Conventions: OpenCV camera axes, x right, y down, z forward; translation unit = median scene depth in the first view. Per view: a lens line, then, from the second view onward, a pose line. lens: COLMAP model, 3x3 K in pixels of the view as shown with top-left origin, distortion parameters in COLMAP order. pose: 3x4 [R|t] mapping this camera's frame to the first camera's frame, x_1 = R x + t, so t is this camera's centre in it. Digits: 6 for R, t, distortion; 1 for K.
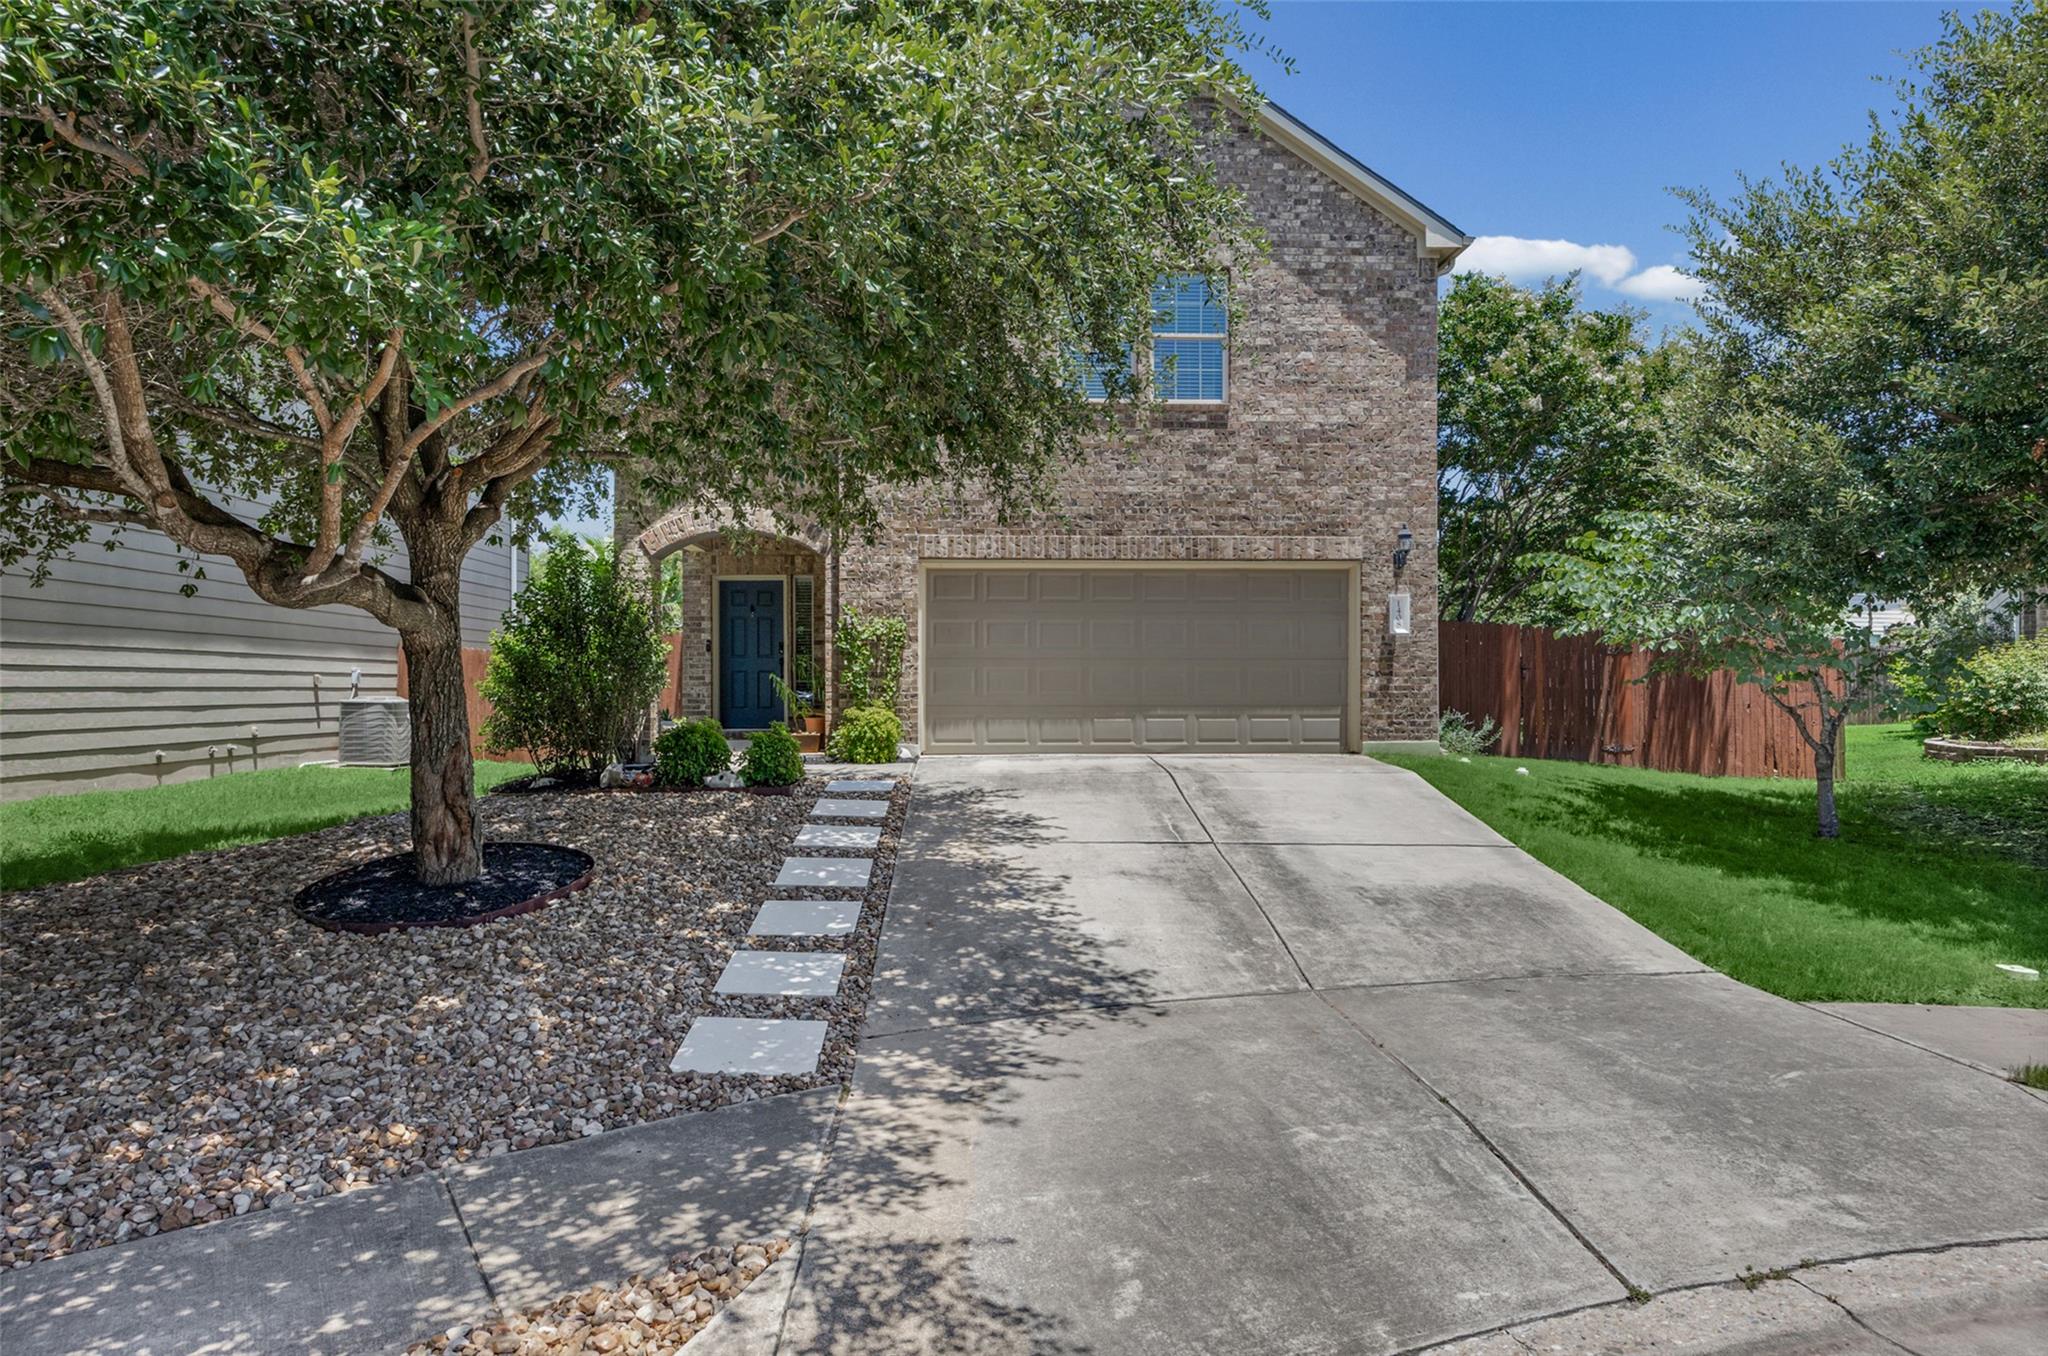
lens RADIAL K [[1216.0, 0, 1018.3], [0, 1216.0, 681.3], [0, 0, 1]] dist [0.004178, 0.000423]
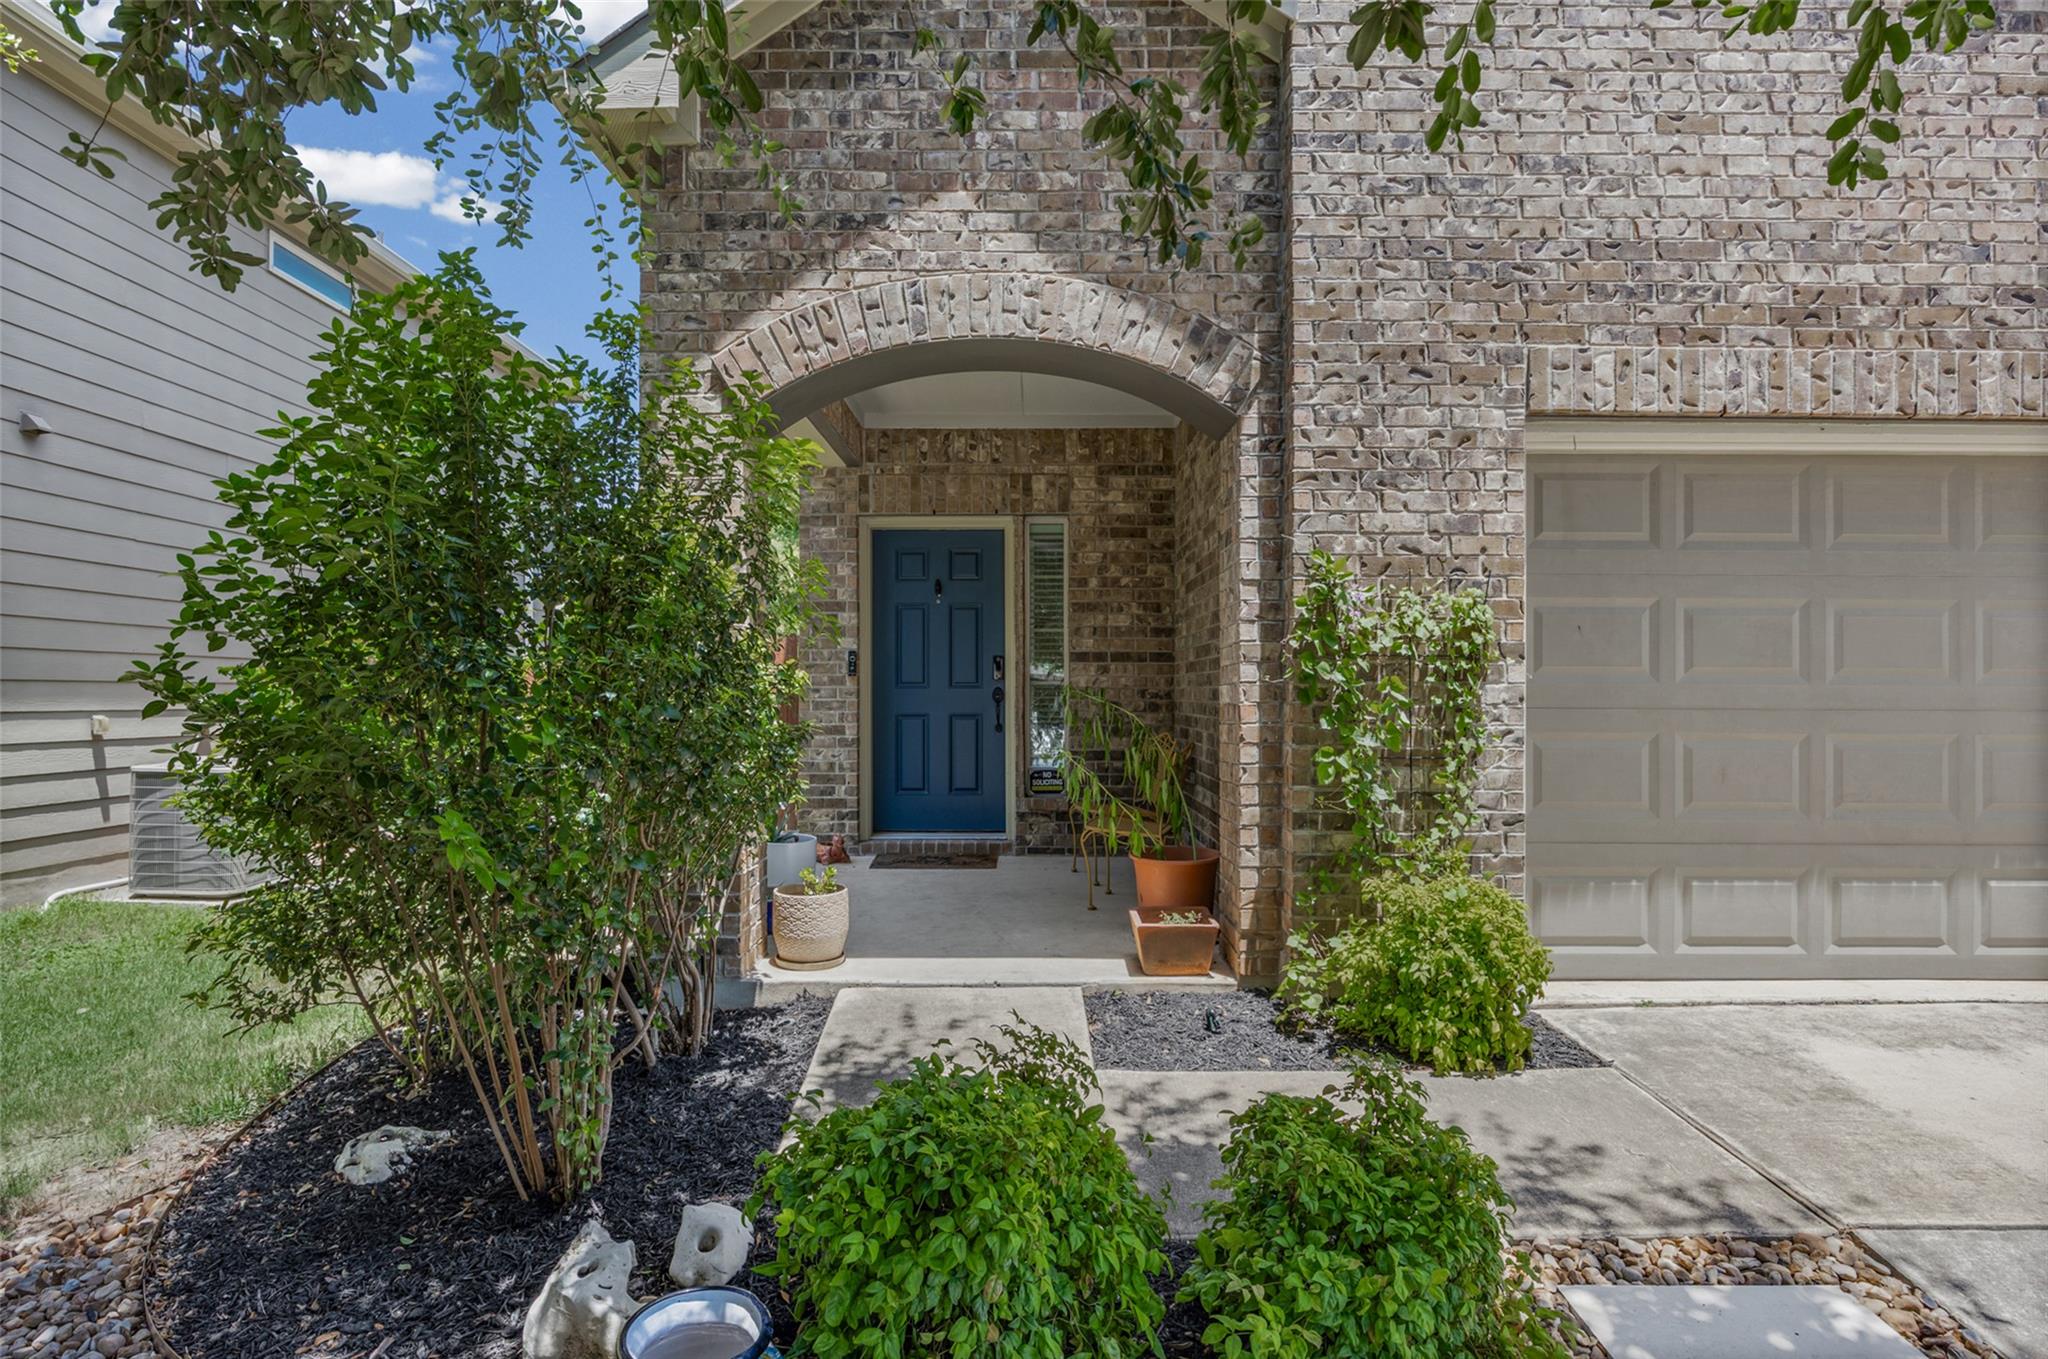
lens RADIAL K [[1061.7, 0, 1029.1], [0, 1061.7, 685.8], [0, 0, 1]] dist [-0.004011, -0.001365]
pose [[0.999959, 0.001719, -0.008870, -0.215140], [-0.001700, 0.999996, 0.002116, -0.025280], [0.008873, -0.002101, 0.999958, 0.691375]]
